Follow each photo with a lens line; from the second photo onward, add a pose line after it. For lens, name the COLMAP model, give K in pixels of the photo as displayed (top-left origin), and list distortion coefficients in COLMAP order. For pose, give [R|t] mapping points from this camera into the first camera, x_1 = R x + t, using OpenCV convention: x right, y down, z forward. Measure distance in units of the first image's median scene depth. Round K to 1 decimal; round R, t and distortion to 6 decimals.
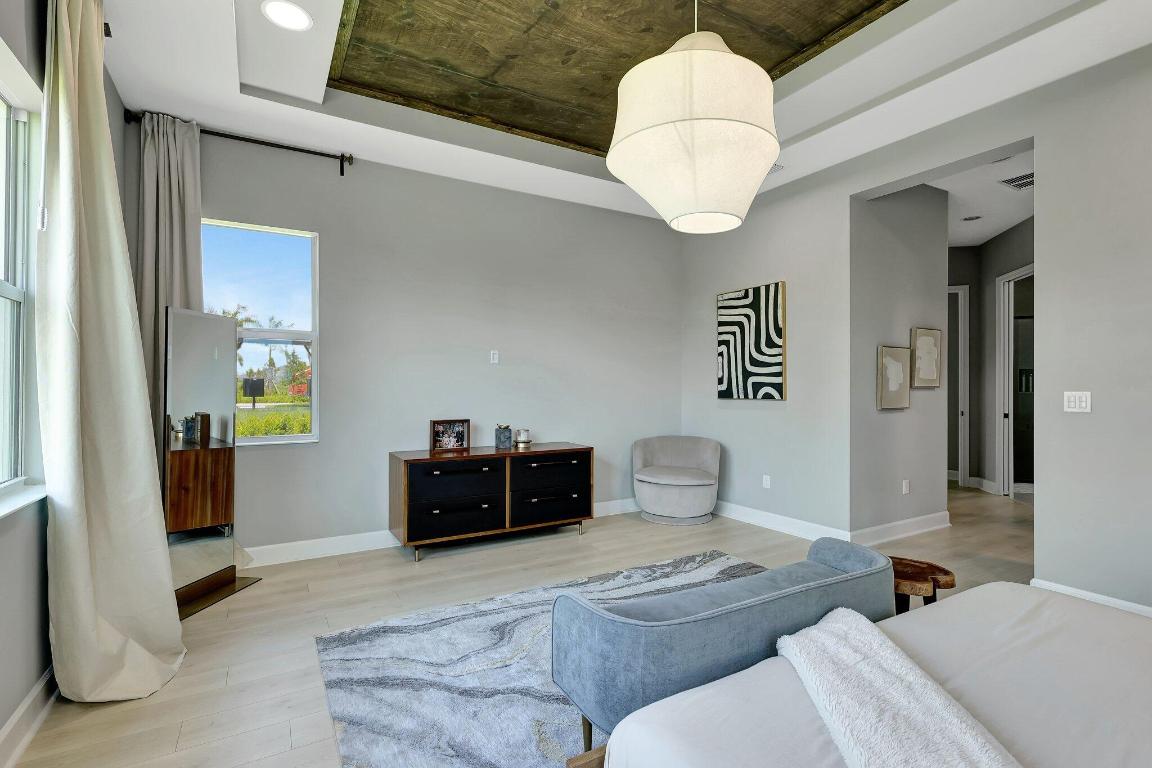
lens RADIAL K [[538.9, 0, 573.6], [0, 538.9, 384.6], [0, 0, 1]] dist [-0.001065, 0.000260]
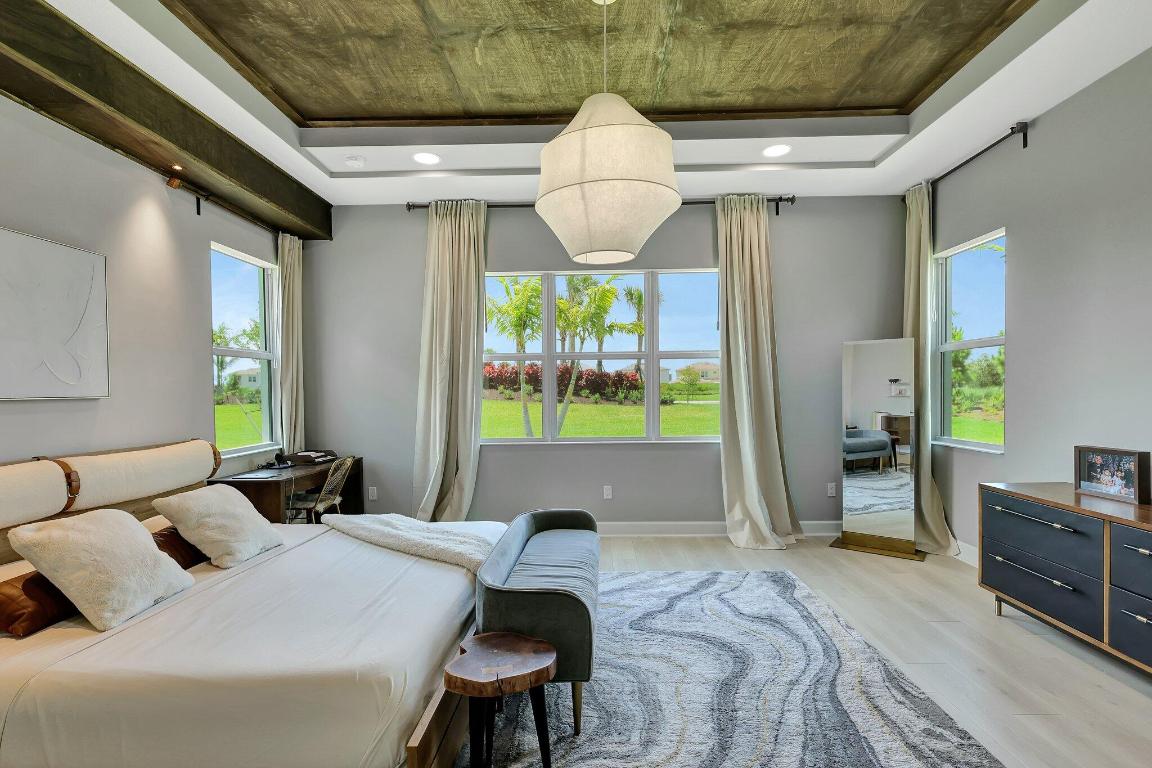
lens RADIAL K [[538.9, 0, 576.0], [0, 538.9, 389.0], [0, 0, 1]] dist [-0.001065, 0.000260]
pose [[-0.535642, 0.000693, -0.844445, 0.808487], [0.010408, 0.999929, -0.005782, -0.009321], [0.844381, -0.011886, -0.535612, 1.020029]]
